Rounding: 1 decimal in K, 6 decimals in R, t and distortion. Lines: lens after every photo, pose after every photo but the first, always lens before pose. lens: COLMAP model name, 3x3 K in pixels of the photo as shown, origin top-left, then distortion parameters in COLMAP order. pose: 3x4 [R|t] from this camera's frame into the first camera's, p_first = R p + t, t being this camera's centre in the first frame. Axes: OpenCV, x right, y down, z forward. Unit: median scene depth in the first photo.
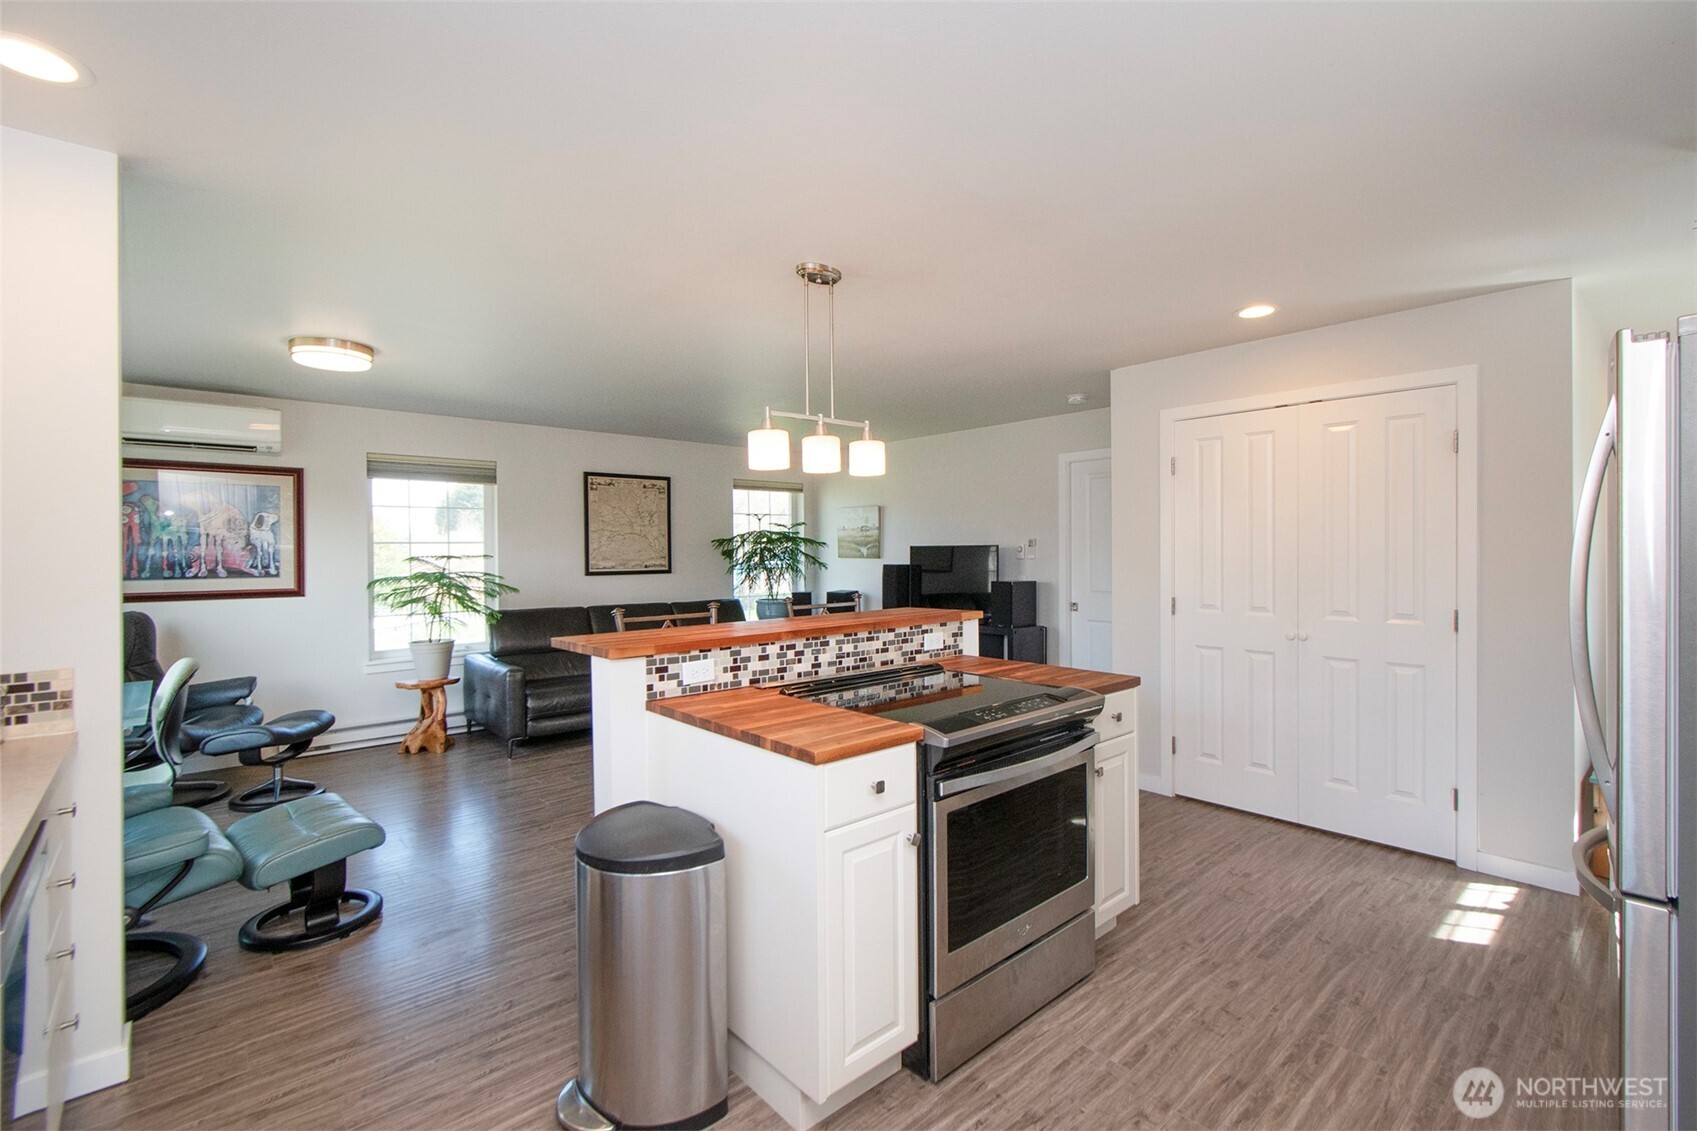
lens RADIAL K [[750.1, 0, 841.8], [0, 750.1, 562.8], [0, 0, 1]] dist [0.001645, 0.000261]
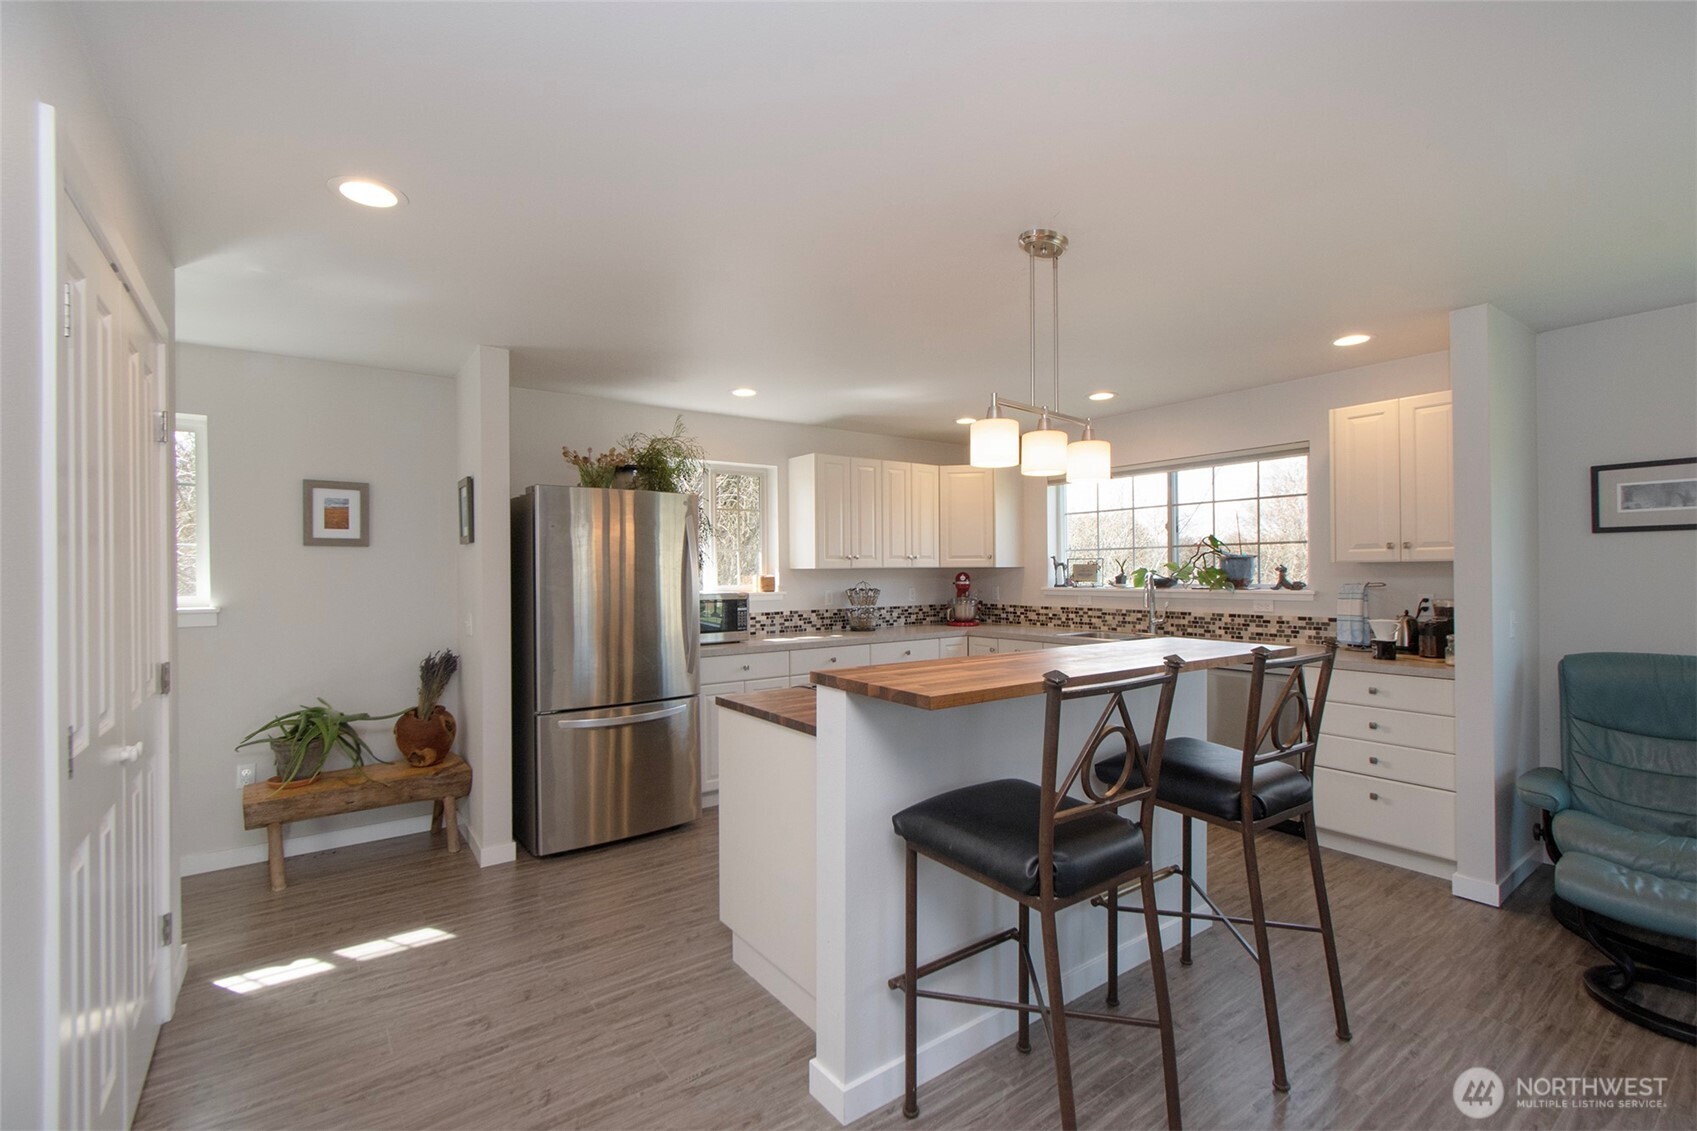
lens RADIAL K [[751.7, 0, 839.8], [0, 751.7, 565.3], [0, 0, 1]] dist [0.003037, 0.000046]
pose [[-0.996030, 0.016182, 0.087539, 0.114421], [0.016629, 0.999852, 0.004382, -0.021172], [-0.087455, 0.005820, -0.996151, 1.631184]]
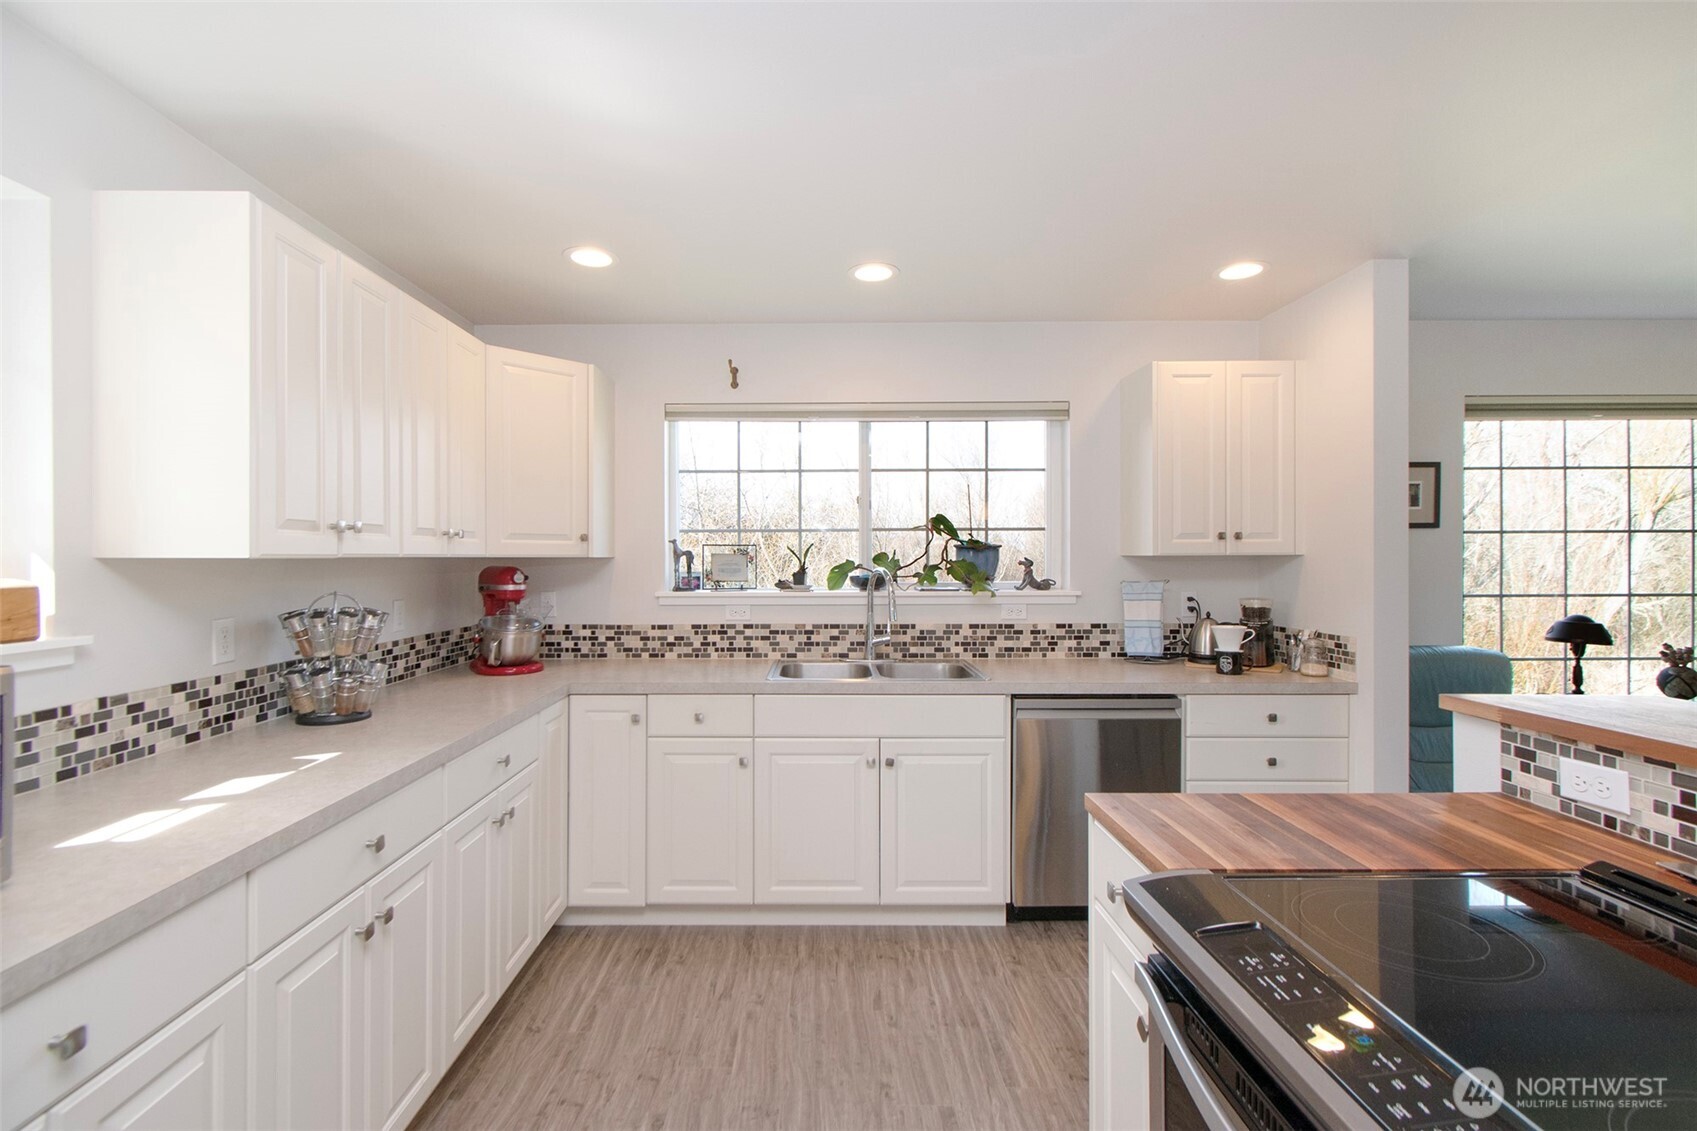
lens RADIAL K [[760.8, 0, 819.9], [0, 760.8, 561.9], [0, 0, 1]] dist [0.007565, 0.000120]
pose [[-0.659216, 0.012938, -0.751843, 0.430321], [-0.002884, 0.999801, 0.019734, -0.017022], [0.751948, 0.015178, -0.659047, 0.696660]]
